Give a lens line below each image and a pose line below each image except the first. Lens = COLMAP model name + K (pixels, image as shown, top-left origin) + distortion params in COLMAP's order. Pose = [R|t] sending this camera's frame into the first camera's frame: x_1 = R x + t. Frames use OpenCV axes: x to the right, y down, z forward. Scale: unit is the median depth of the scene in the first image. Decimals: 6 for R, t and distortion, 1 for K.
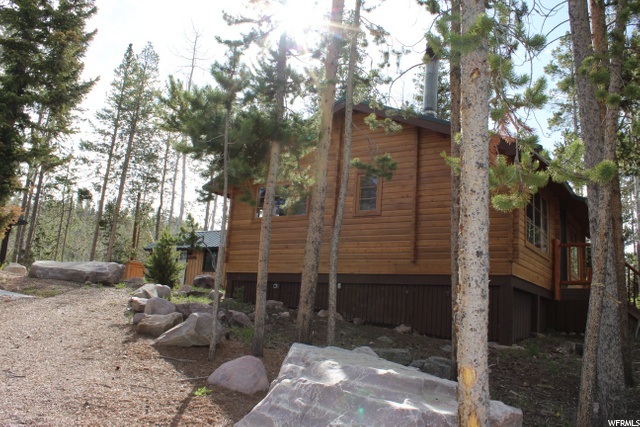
lens RADIAL K [[514.2, 0, 320.0], [0, 514.2, 213.5], [0, 0, 1]] dist [-0.107659, 0.001690]
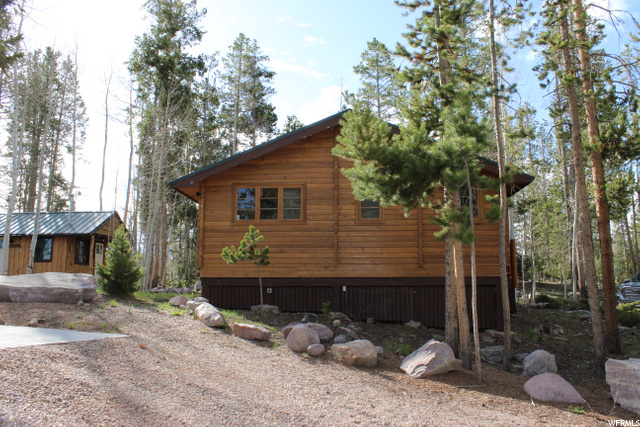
lens RADIAL K [[514.2, 0, 320.0], [0, 514.2, 213.5], [0, 0, 1]] dist [-0.107659, 0.001690]
pose [[0.871278, 0.011023, 0.490666, -0.540068], [-0.039769, 0.998046, 0.048196, -0.065603], [-0.489176, -0.061505, 0.870014, 0.106024]]
